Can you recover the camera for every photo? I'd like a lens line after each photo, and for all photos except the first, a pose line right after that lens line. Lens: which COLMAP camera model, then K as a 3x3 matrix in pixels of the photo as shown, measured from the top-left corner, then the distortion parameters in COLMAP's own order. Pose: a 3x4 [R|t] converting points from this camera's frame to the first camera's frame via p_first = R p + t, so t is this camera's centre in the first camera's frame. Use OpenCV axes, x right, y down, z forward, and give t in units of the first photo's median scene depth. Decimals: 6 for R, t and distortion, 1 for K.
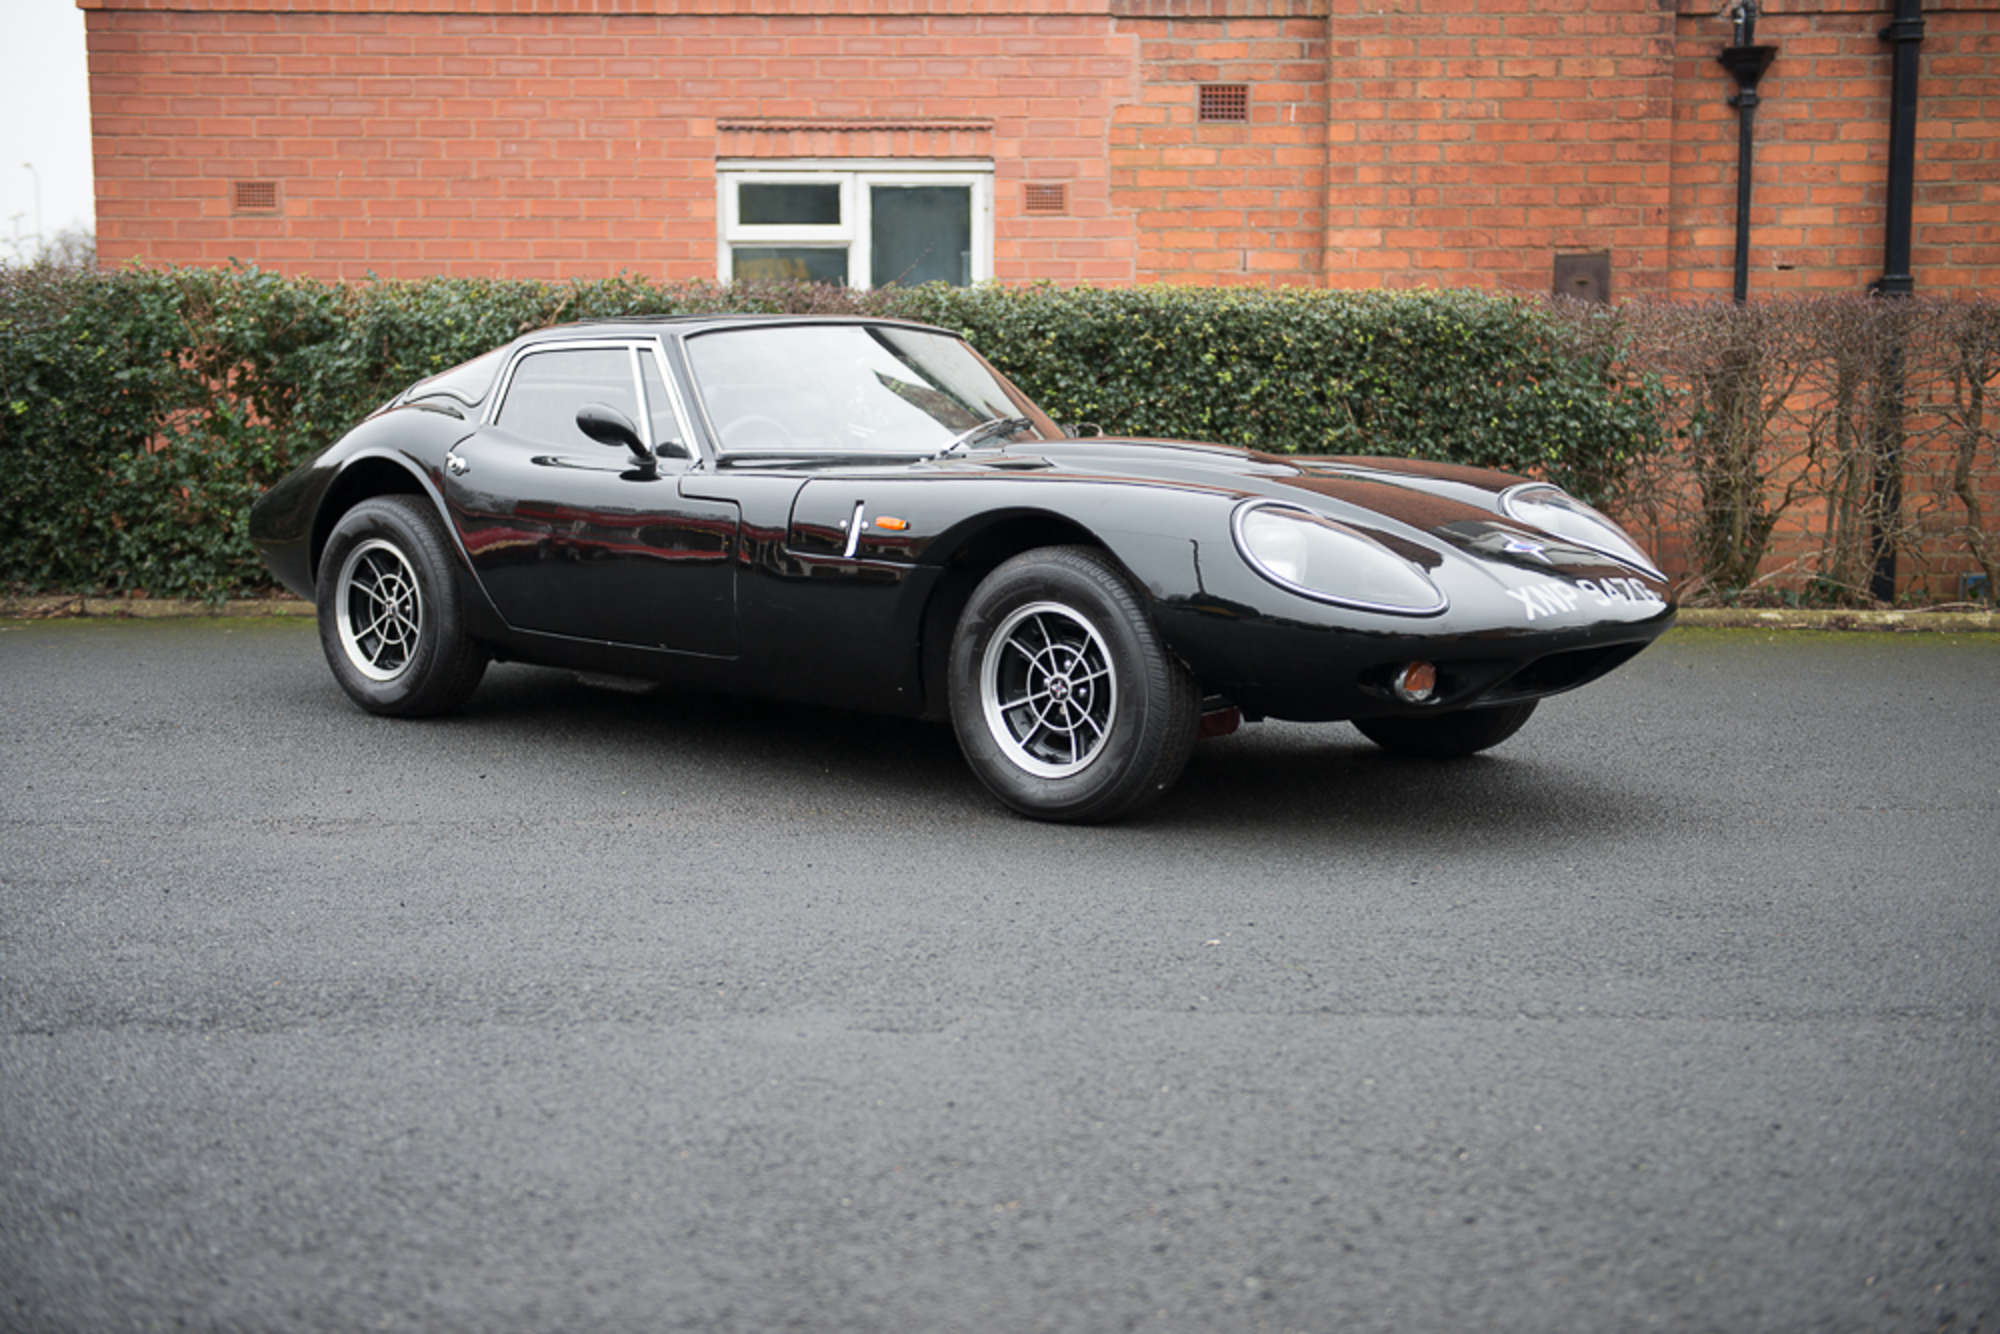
lens RADIAL K [[2977.9, 0, 1000.0], [0, 2977.9, 667.0], [0, 0, 1]] dist [0.158288, 0.025164]
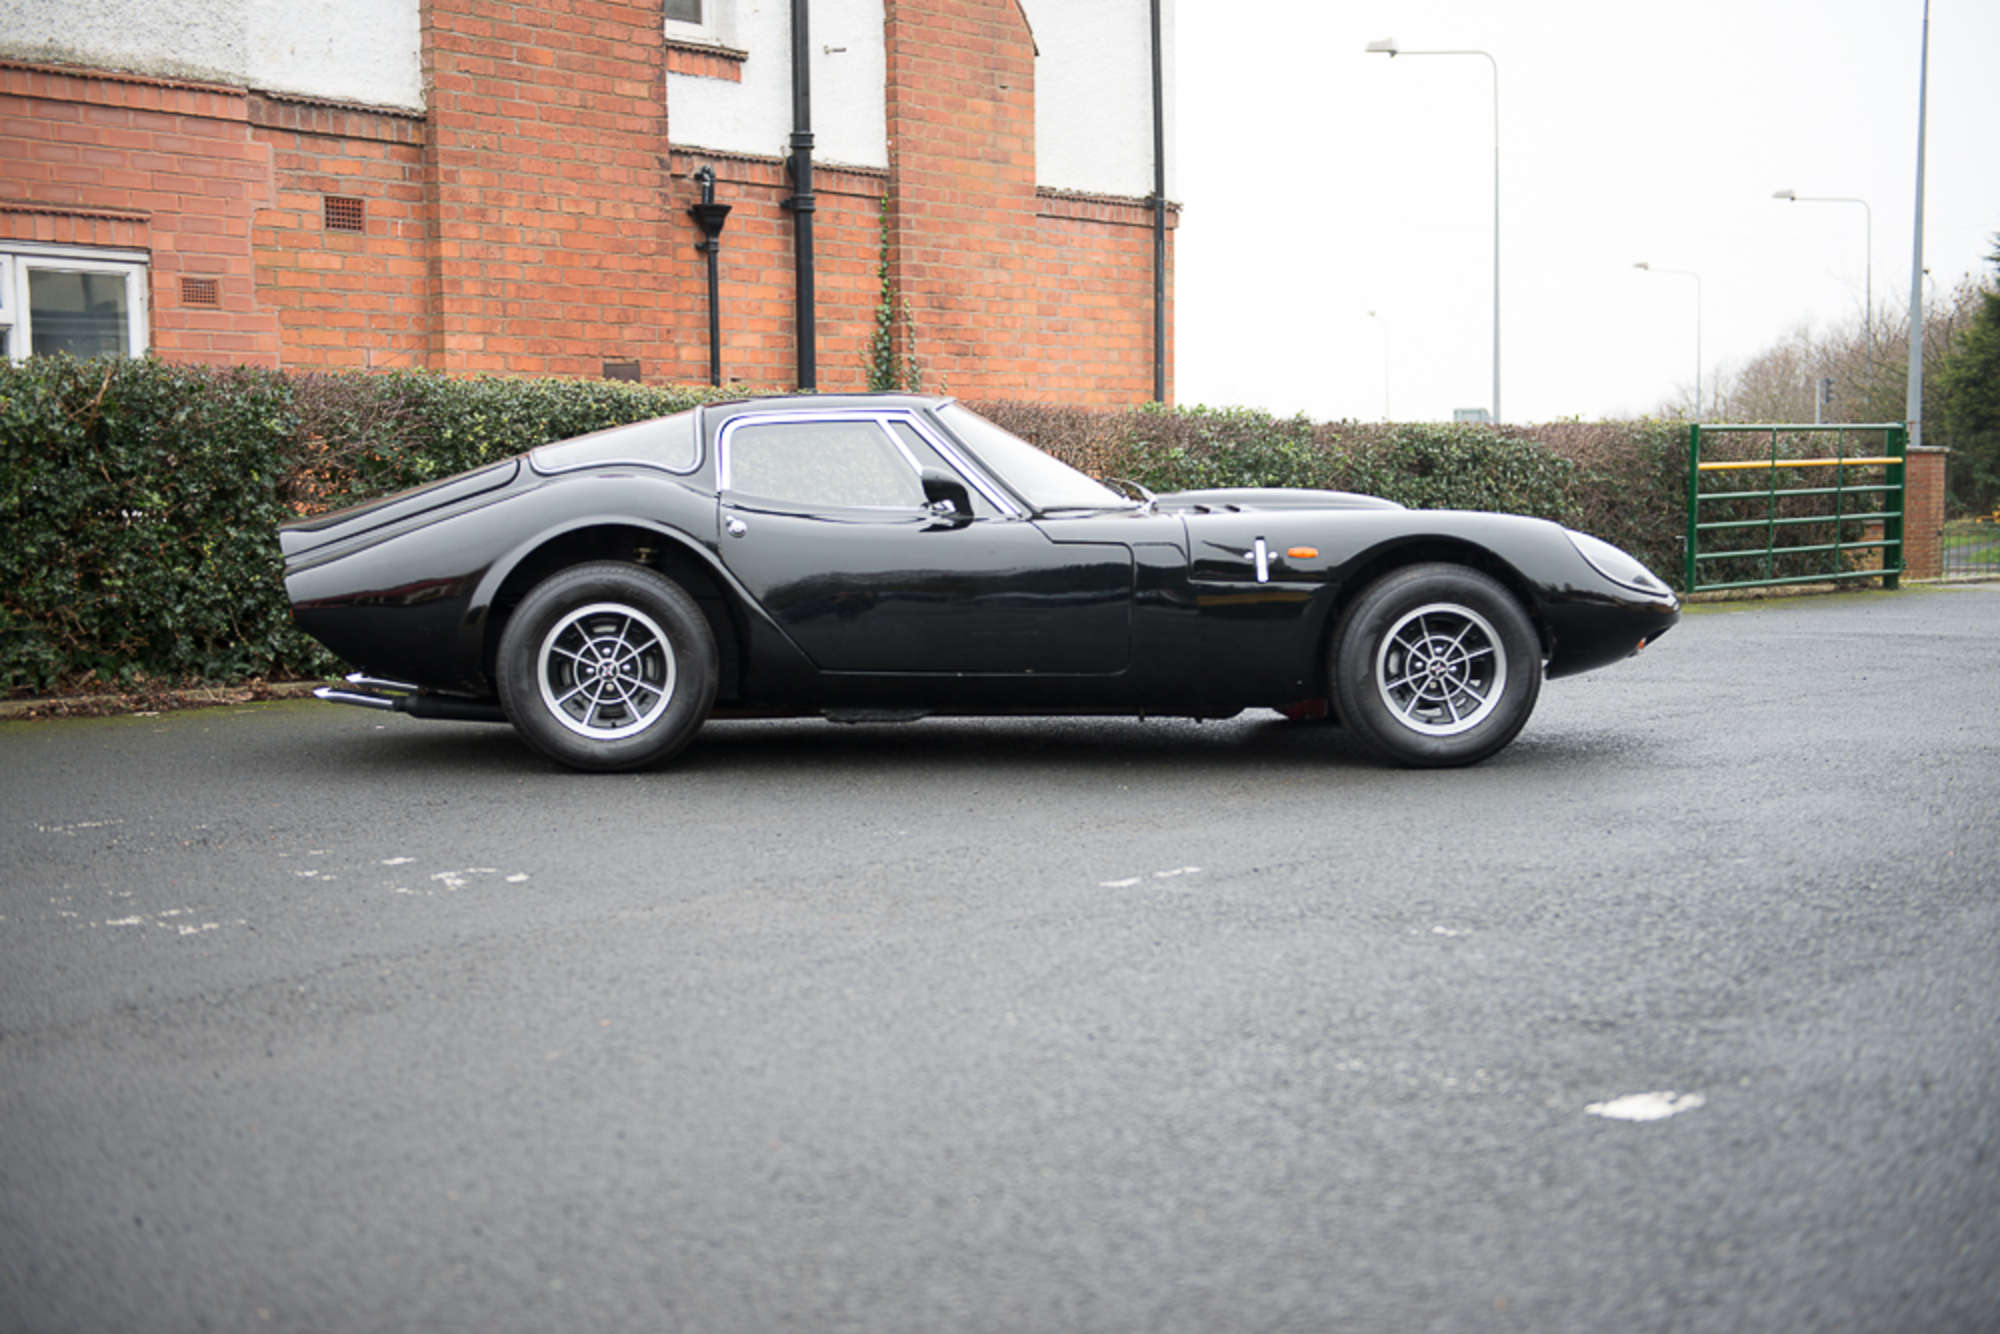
lens RADIAL K [[2706.8, 0, 1000.0], [0, 2706.8, 667.0], [0, 0, 1]] dist [0.134807, -0.010876]
pose [[0.645204, -0.059966, 0.761653, -0.544977], [0.086088, 0.996272, 0.005512, -0.009025], [-0.759145, 0.062013, 0.647961, 0.185162]]
